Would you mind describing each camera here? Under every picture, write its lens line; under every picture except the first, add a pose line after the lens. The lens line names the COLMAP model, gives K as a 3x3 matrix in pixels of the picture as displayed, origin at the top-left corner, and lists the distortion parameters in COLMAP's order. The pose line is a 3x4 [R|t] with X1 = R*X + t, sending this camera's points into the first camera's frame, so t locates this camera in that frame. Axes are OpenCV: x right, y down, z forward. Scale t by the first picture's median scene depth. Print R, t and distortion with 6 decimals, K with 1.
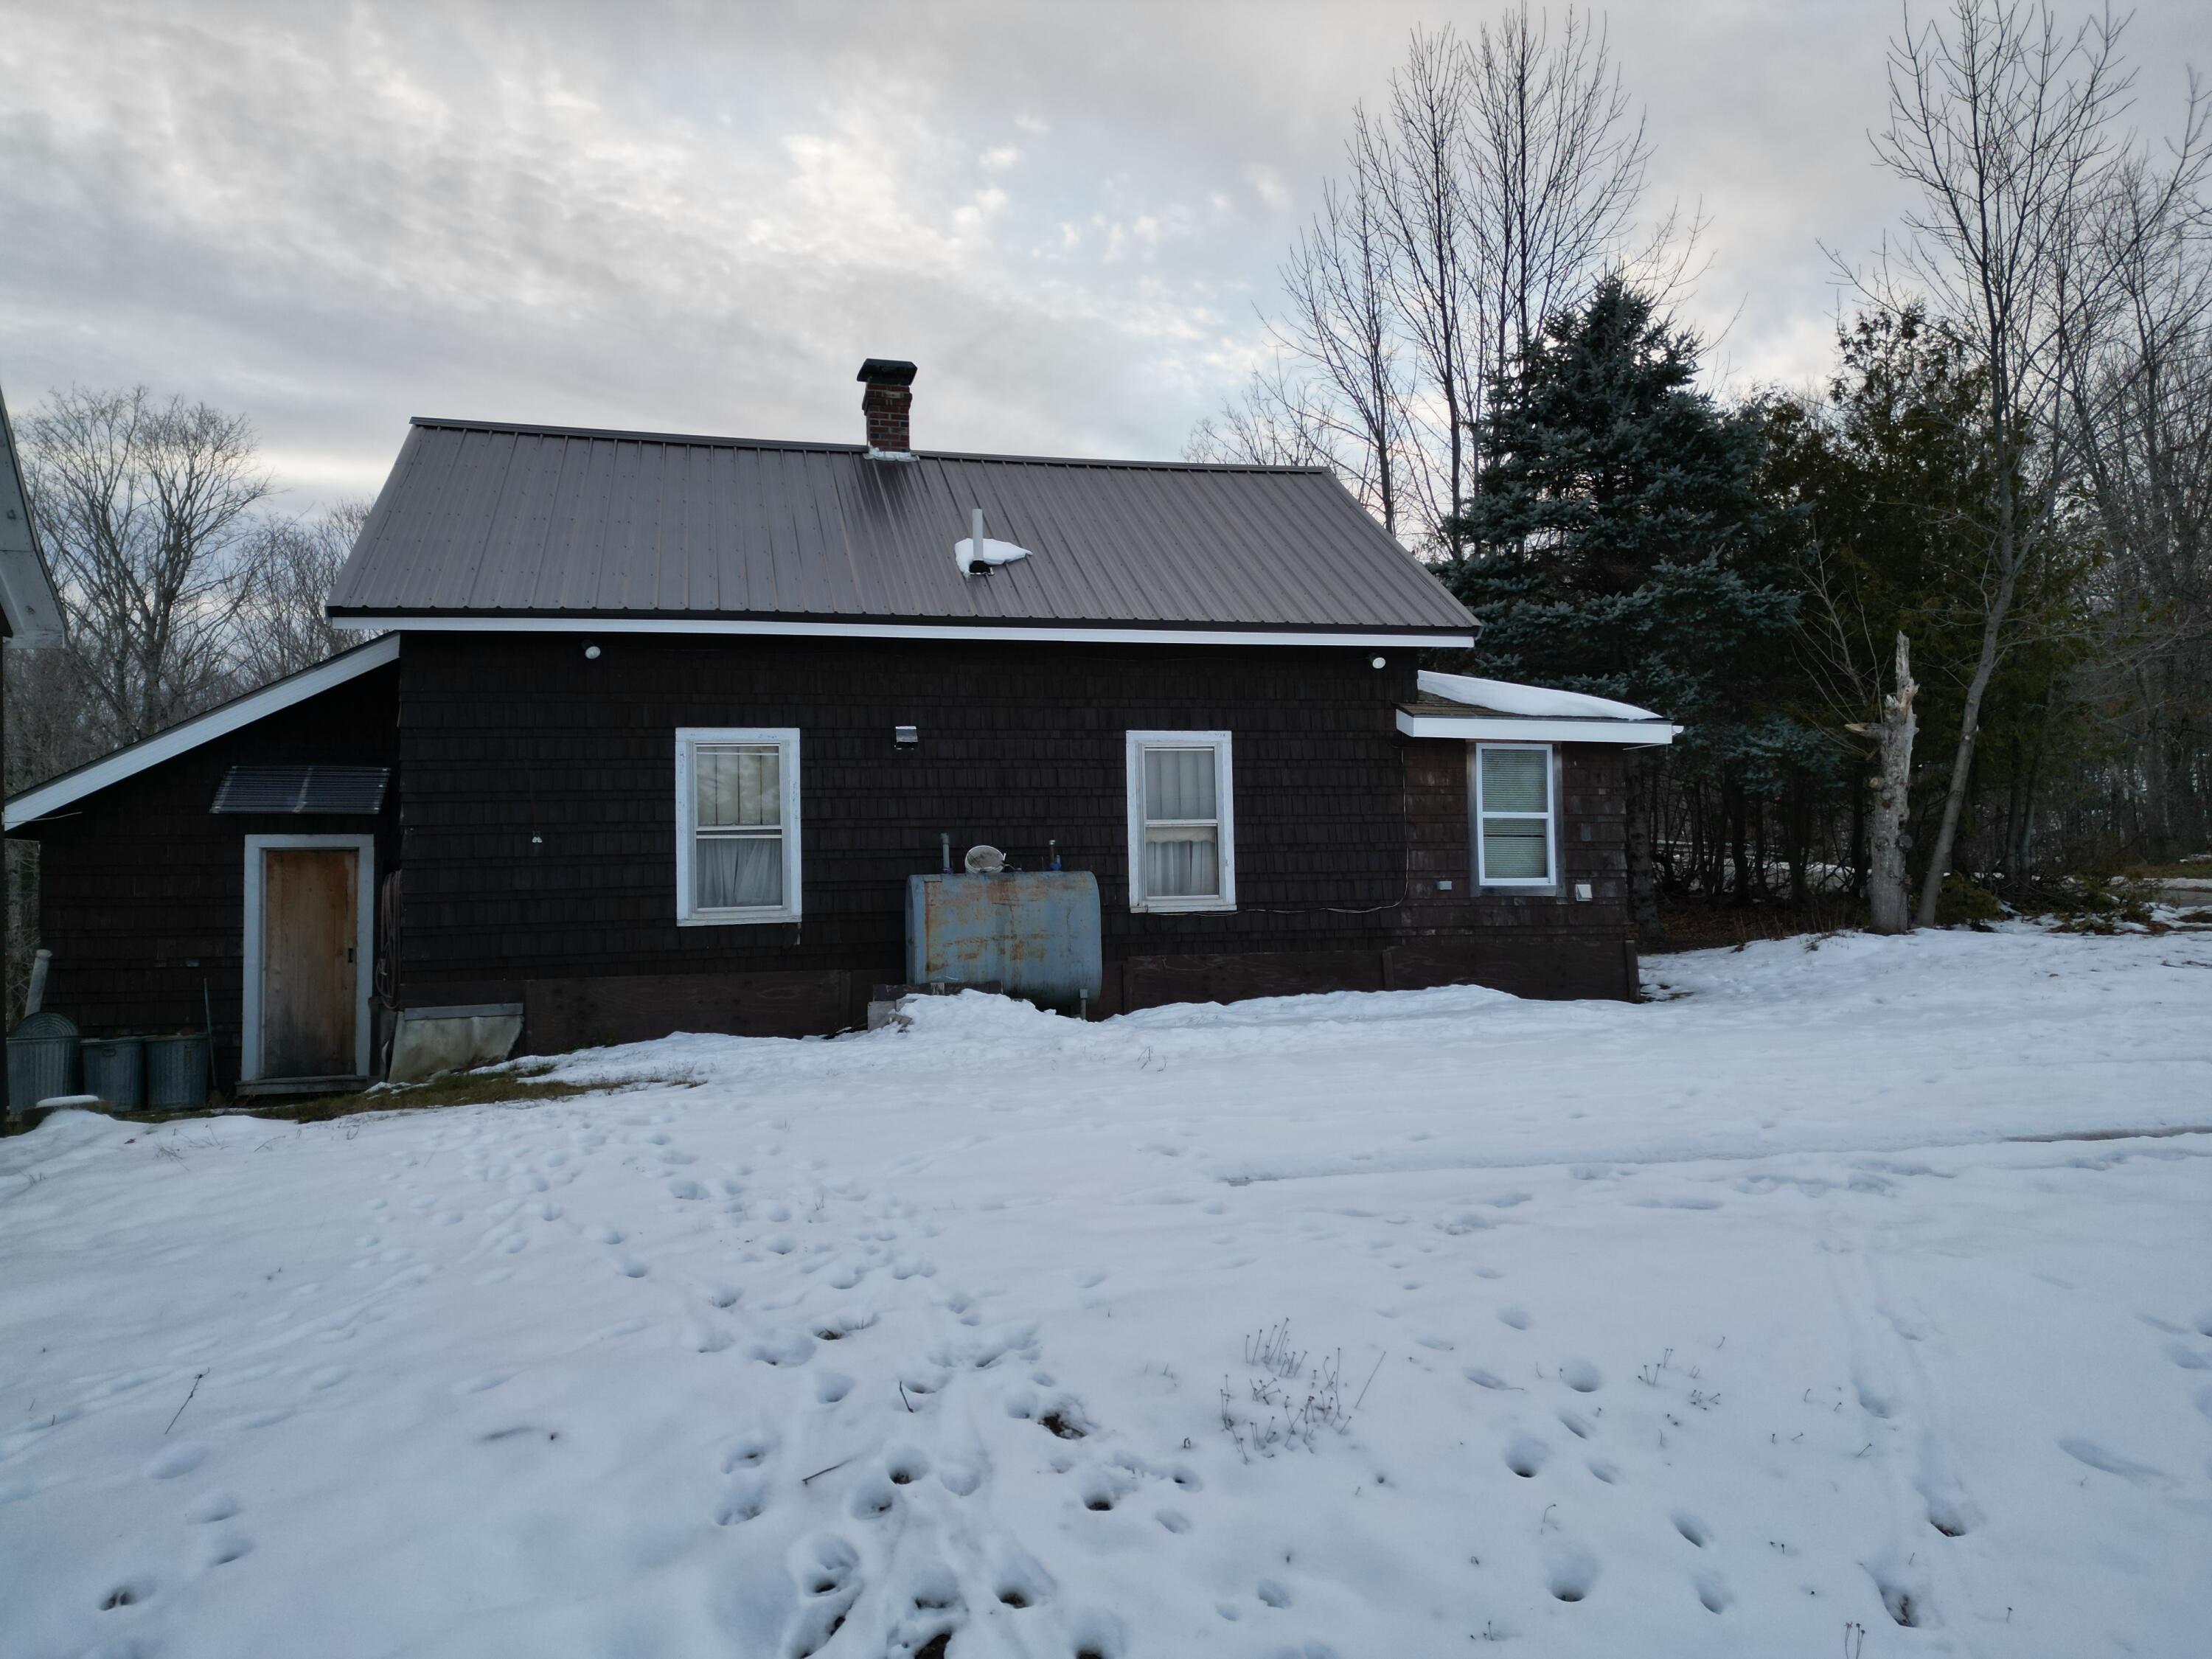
lens RADIAL K [[1569.6, 0, 1064.3], [0, 1569.6, 827.7], [0, 0, 1]] dist [0.079648, -0.162693]
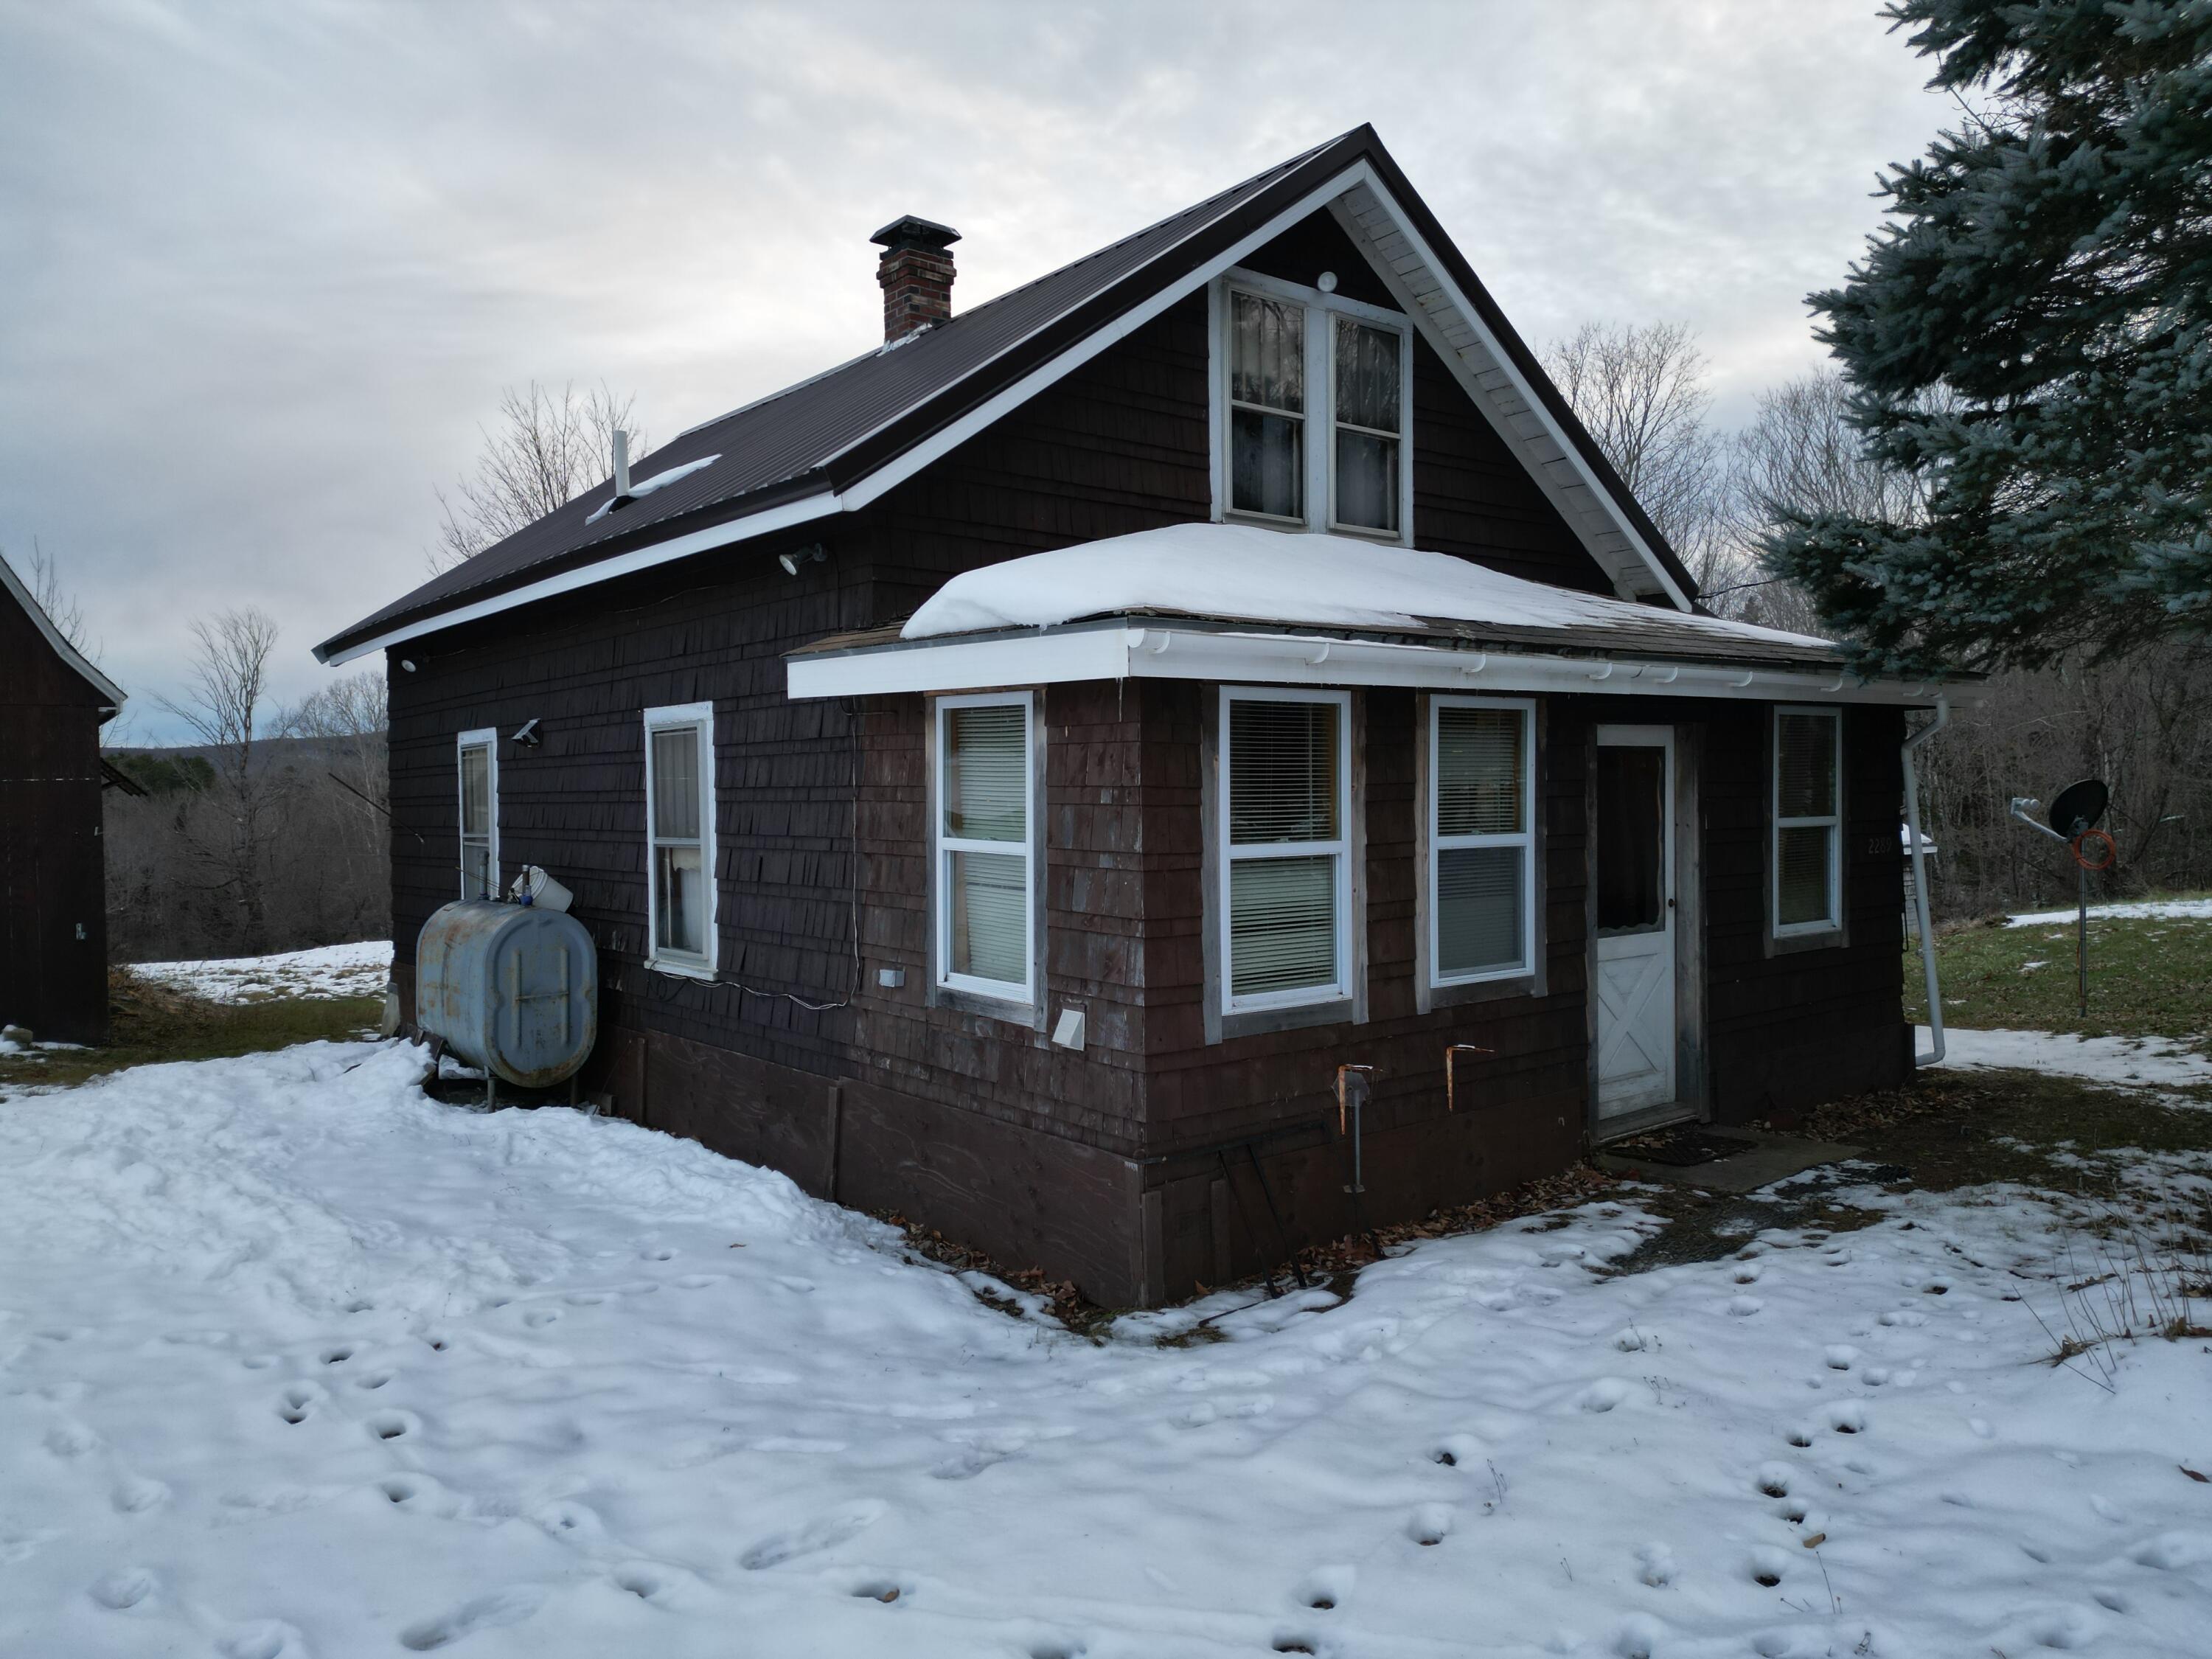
lens RADIAL K [[1543.1, 0, 1106.0], [0, 1543.1, 829.5], [0, 0, 1]] dist [0.109941, -0.228757]
pose [[0.458609, 0.026749, -0.888236, 0.715408], [0.006376, 0.999422, 0.033389, -0.028149], [0.888615, -0.020976, 0.458173, 0.823449]]
